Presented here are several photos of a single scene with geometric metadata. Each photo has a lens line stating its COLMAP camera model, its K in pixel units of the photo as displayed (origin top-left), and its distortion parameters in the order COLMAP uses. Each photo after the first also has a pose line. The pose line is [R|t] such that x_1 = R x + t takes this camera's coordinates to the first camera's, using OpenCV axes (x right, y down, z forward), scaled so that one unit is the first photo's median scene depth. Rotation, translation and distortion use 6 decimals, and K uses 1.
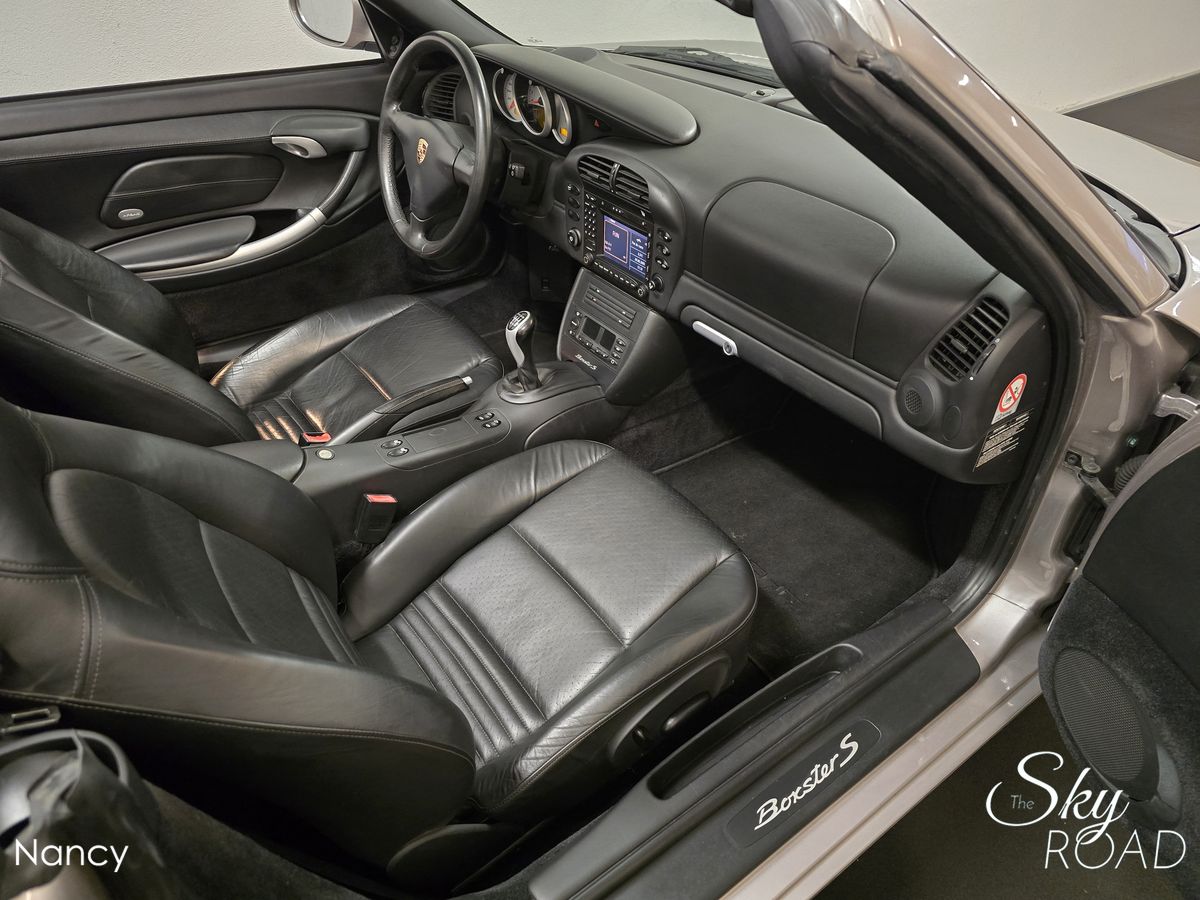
lens RADIAL K [[795.8, 0, 600.0], [0, 795.8, 450.0], [0, 0, 1]] dist [0.076490, -0.096338]
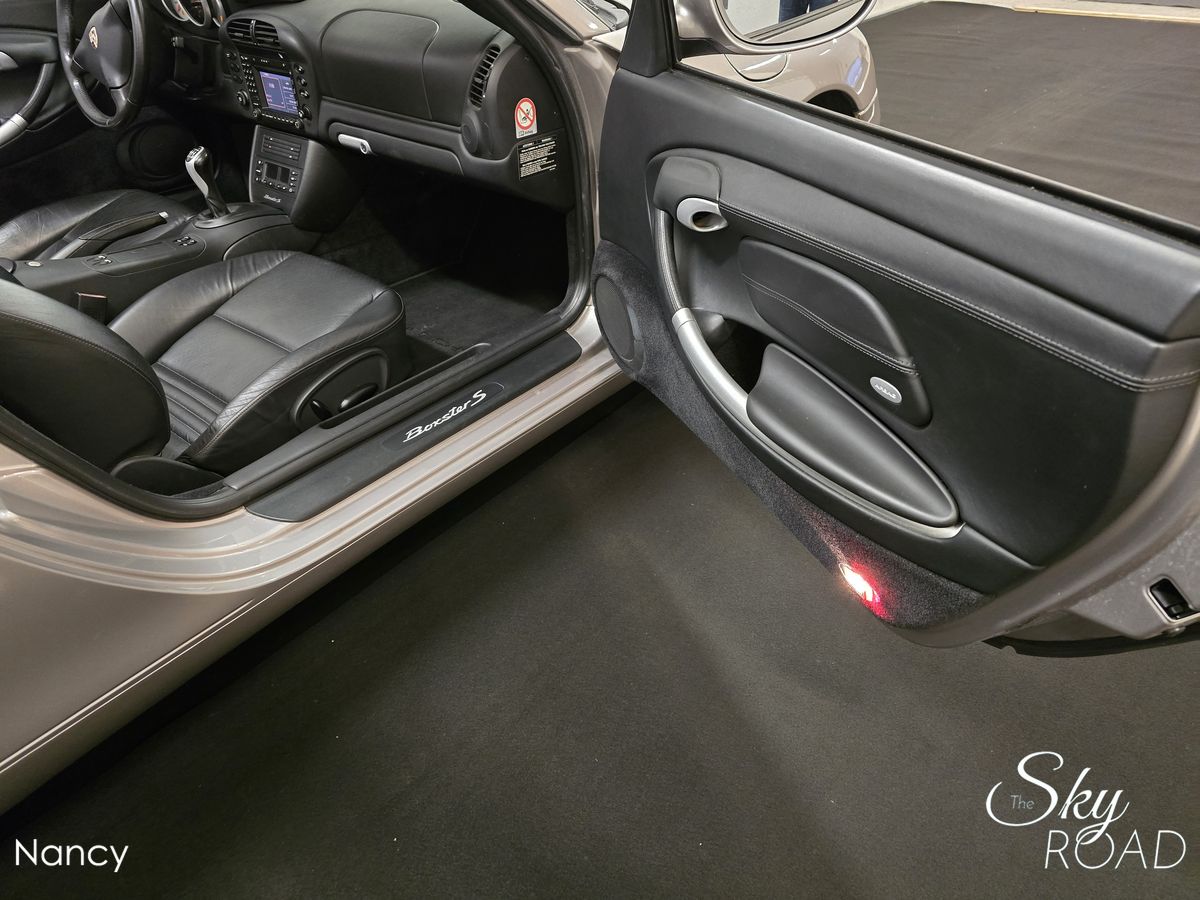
lens RADIAL K [[784.0, 0, 600.0], [0, 784.0, 450.0], [0, 0, 1]] dist [-0.003410, -0.001664]
pose [[0.963979, -0.179257, 0.196498, 0.180785], [0.179394, 0.983626, 0.017249, 0.376188], [-0.196373, 0.018623, 0.980352, -0.290163]]
